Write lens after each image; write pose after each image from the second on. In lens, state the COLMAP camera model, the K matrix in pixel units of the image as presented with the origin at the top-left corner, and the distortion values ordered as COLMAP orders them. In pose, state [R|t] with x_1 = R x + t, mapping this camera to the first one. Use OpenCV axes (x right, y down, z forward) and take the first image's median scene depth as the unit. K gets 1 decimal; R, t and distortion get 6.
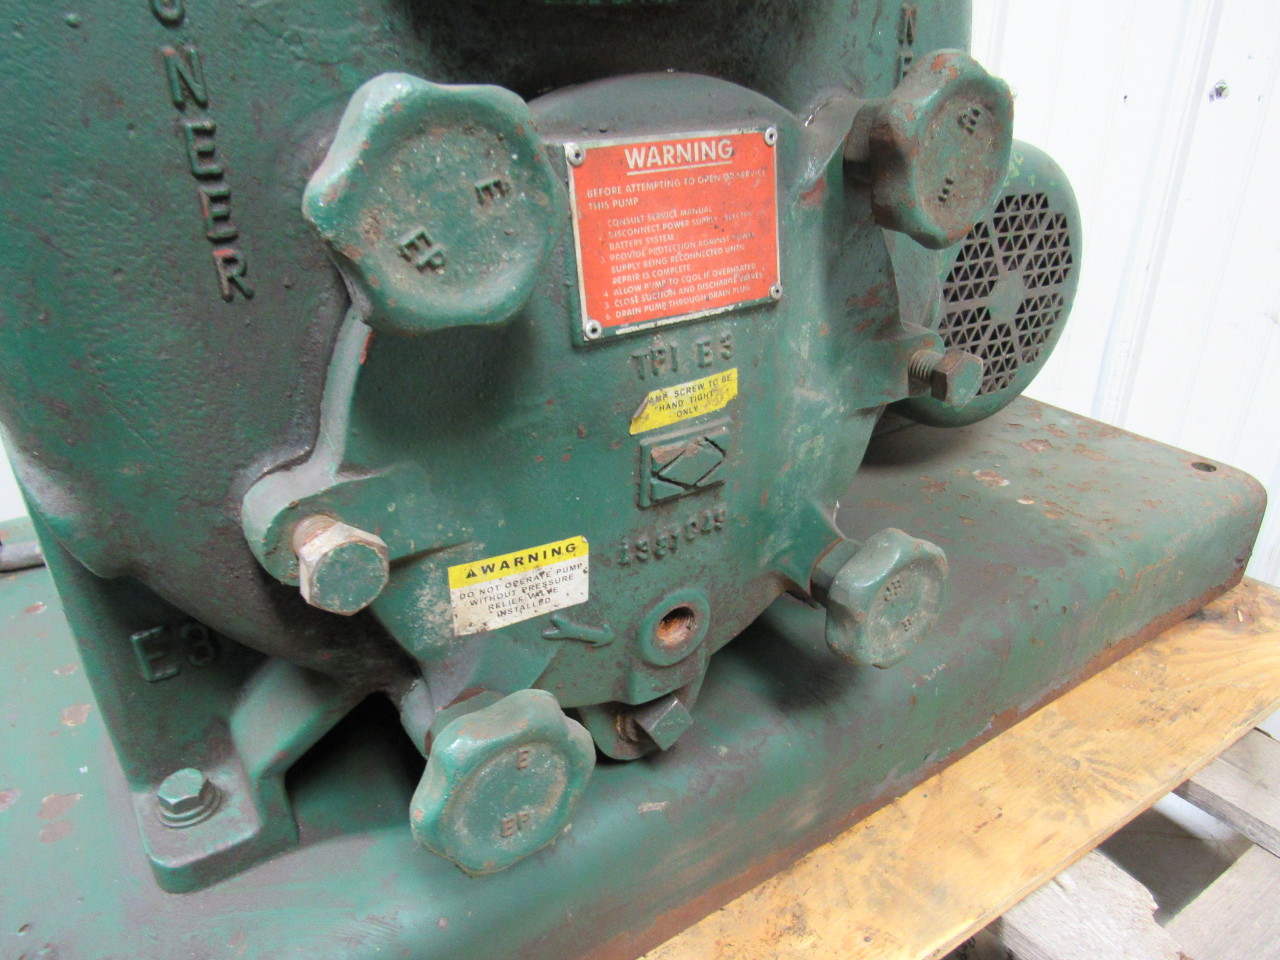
lens RADIAL K [[899.1, 0, 640.0], [0, 899.1, 480.0], [0, 0, 1]] dist [-0.026833, 0.000134]
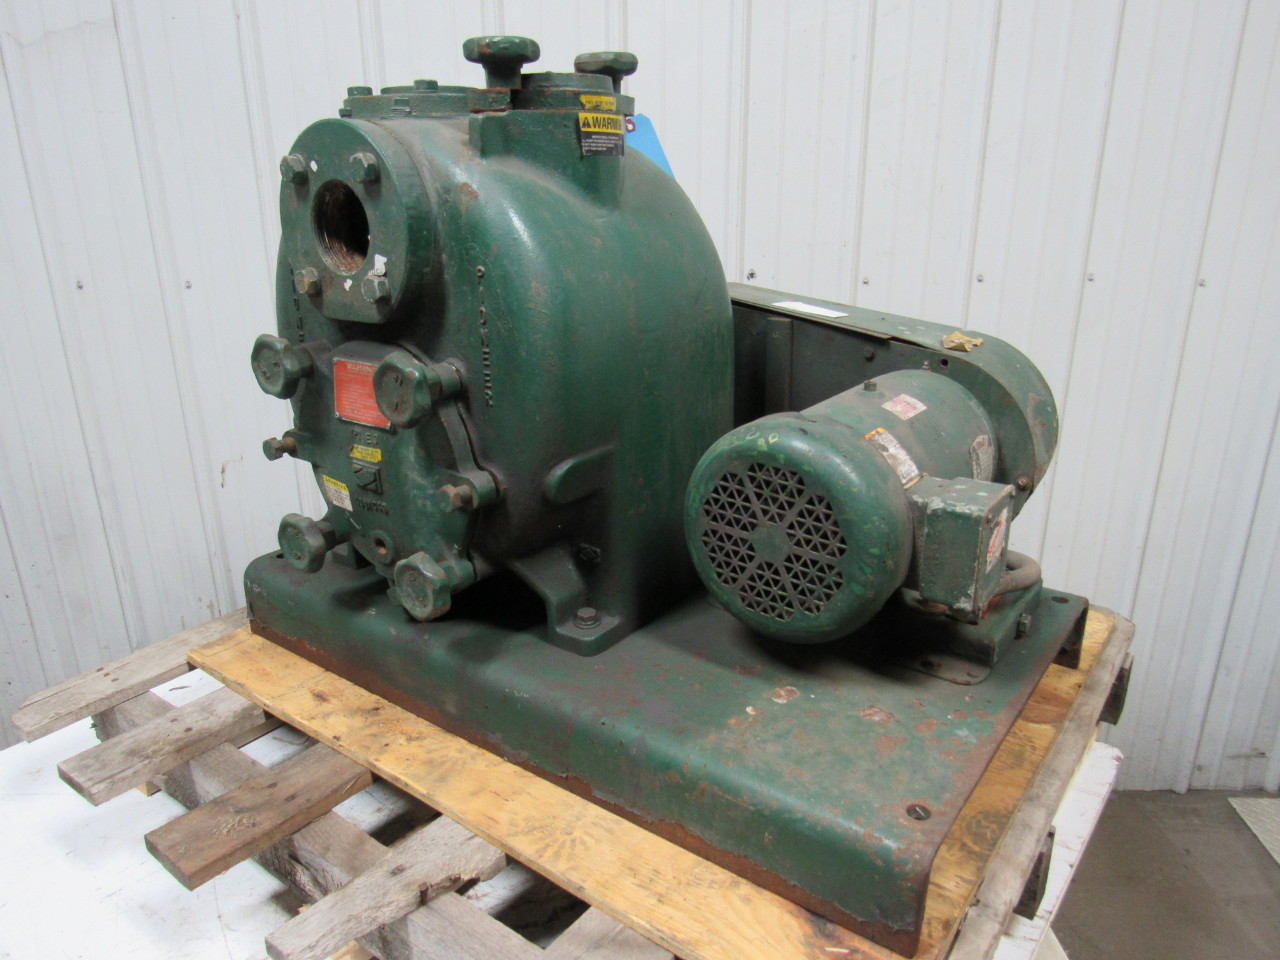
lens RADIAL K [[899.1, 0, 640.0], [0, 899.1, 480.0], [0, 0, 1]] dist [-0.026833, 0.000134]
pose [[0.346438, 0.319710, -0.881911, 1.464383], [-0.409490, 0.897370, 0.164456, -0.425325], [0.843978, 0.304159, 0.441801, 0.273433]]
